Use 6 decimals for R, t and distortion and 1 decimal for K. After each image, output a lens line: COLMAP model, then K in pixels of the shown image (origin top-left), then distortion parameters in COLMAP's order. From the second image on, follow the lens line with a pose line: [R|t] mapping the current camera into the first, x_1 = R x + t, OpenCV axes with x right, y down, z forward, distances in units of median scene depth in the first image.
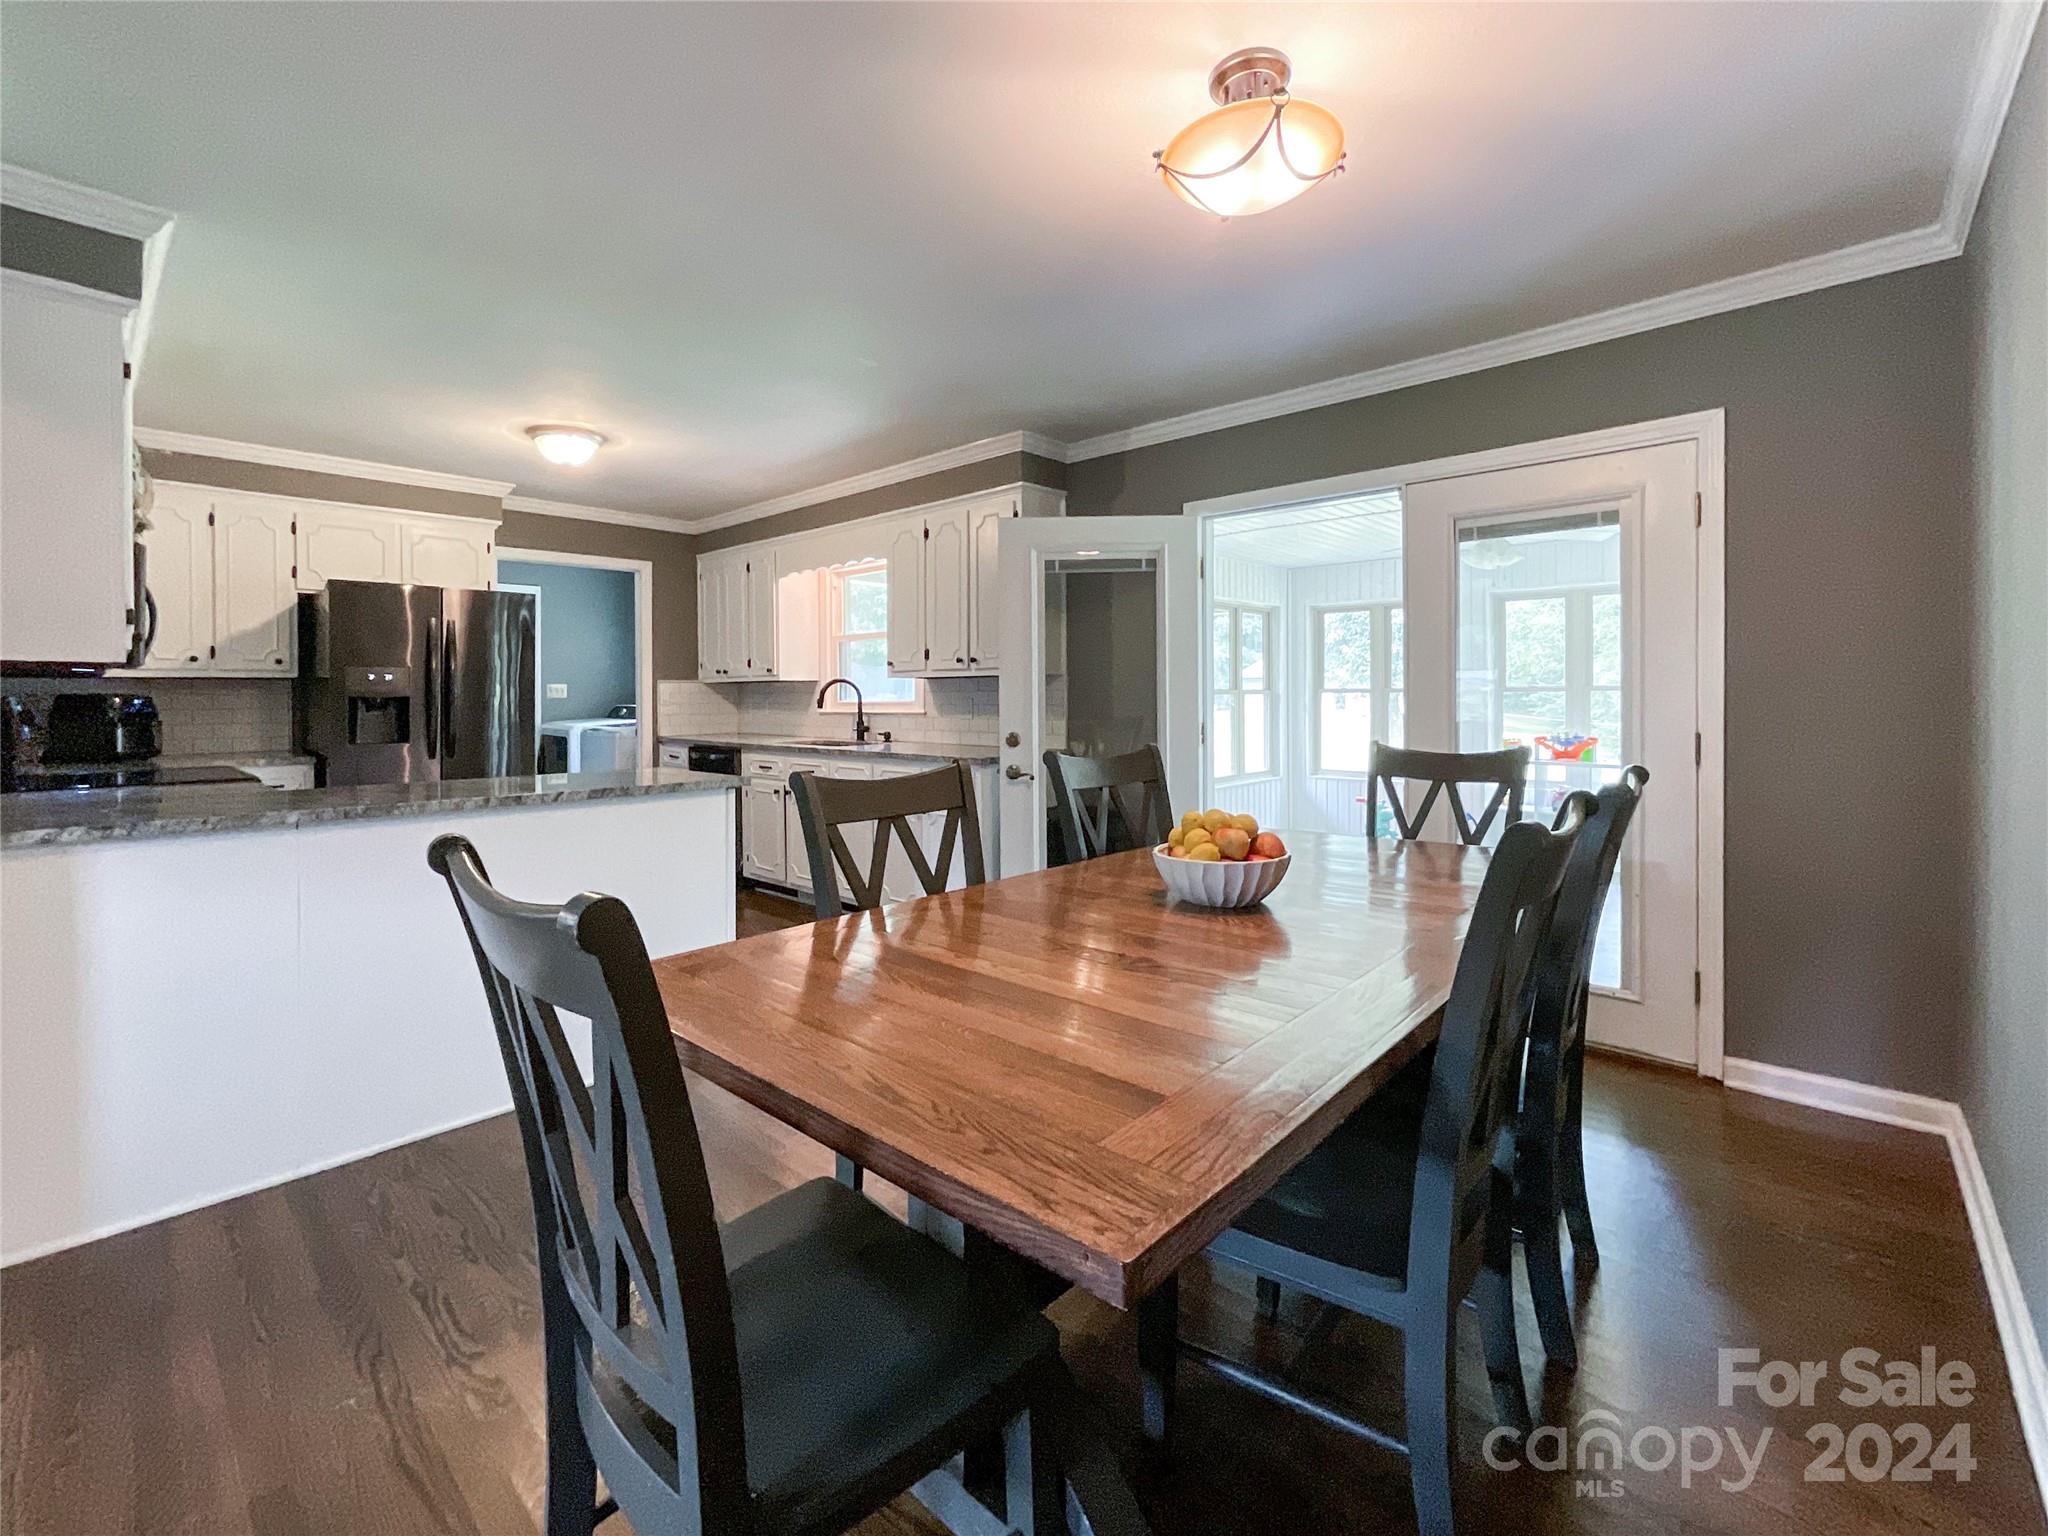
lens RADIAL K [[863.8, 0, 1006.9], [0, 863.8, 691.0], [0, 0, 1]] dist [-0.018771, 0.005681]
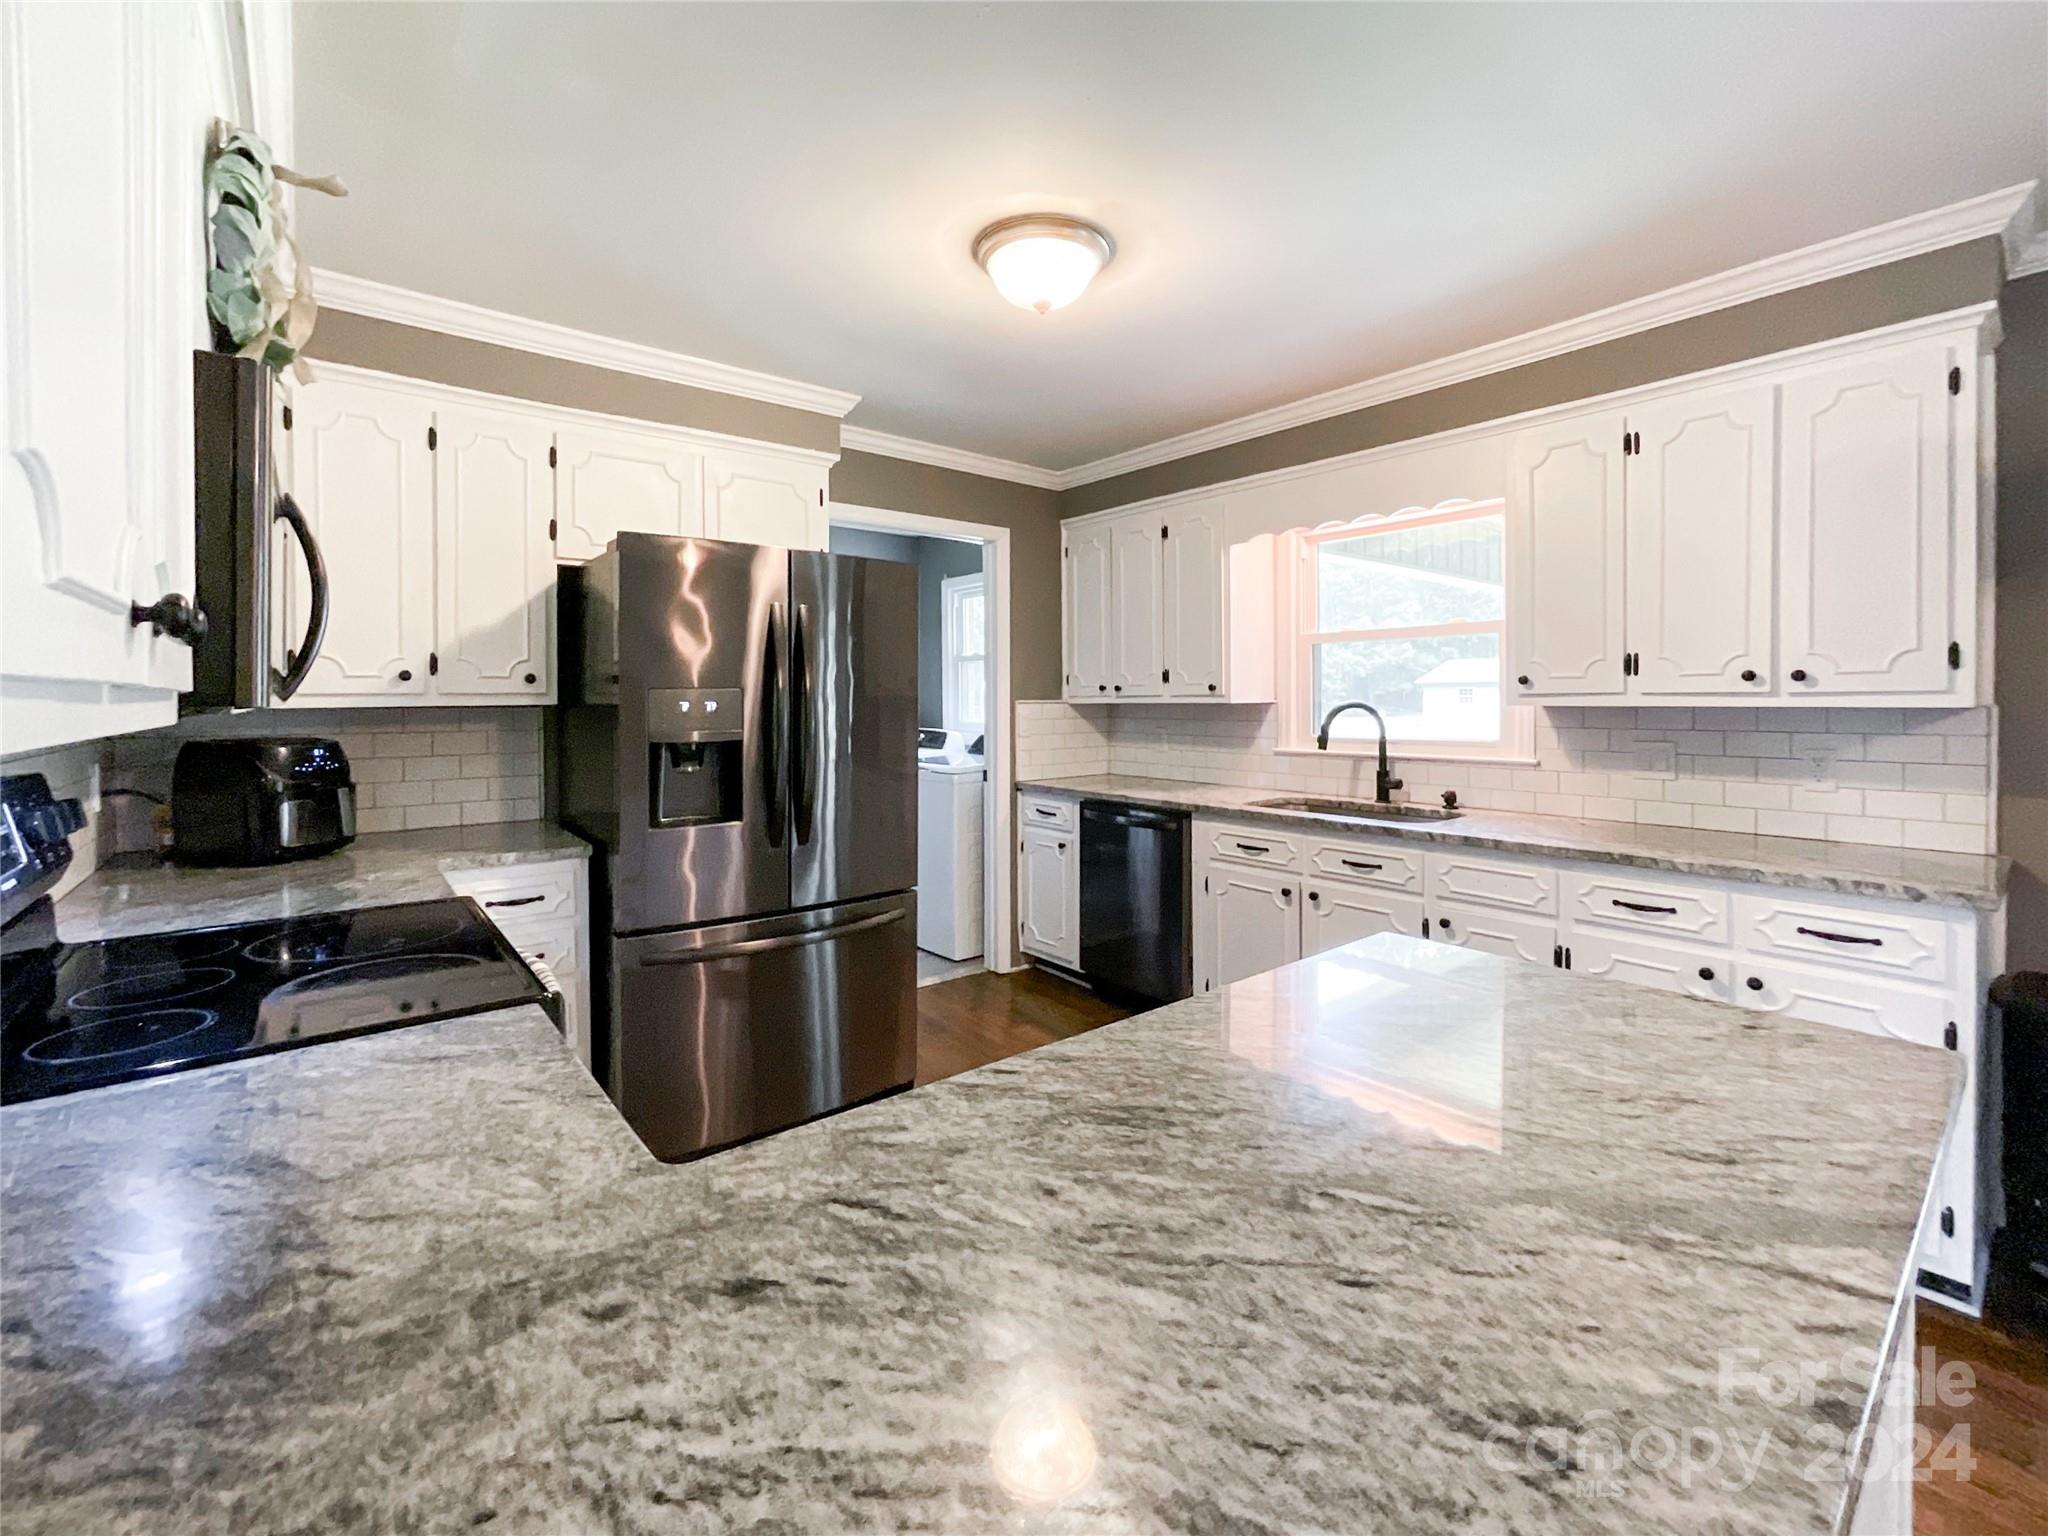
lens RADIAL K [[863.8, 0, 1041.7], [0, 863.8, 701.0], [0, 0, 1]] dist [-0.018771, 0.005681]
pose [[0.992467, 0.002444, -0.122486, -0.408723], [-0.001693, 0.999979, 0.006237, -0.022782], [0.122499, -0.005983, 0.992451, 0.430441]]
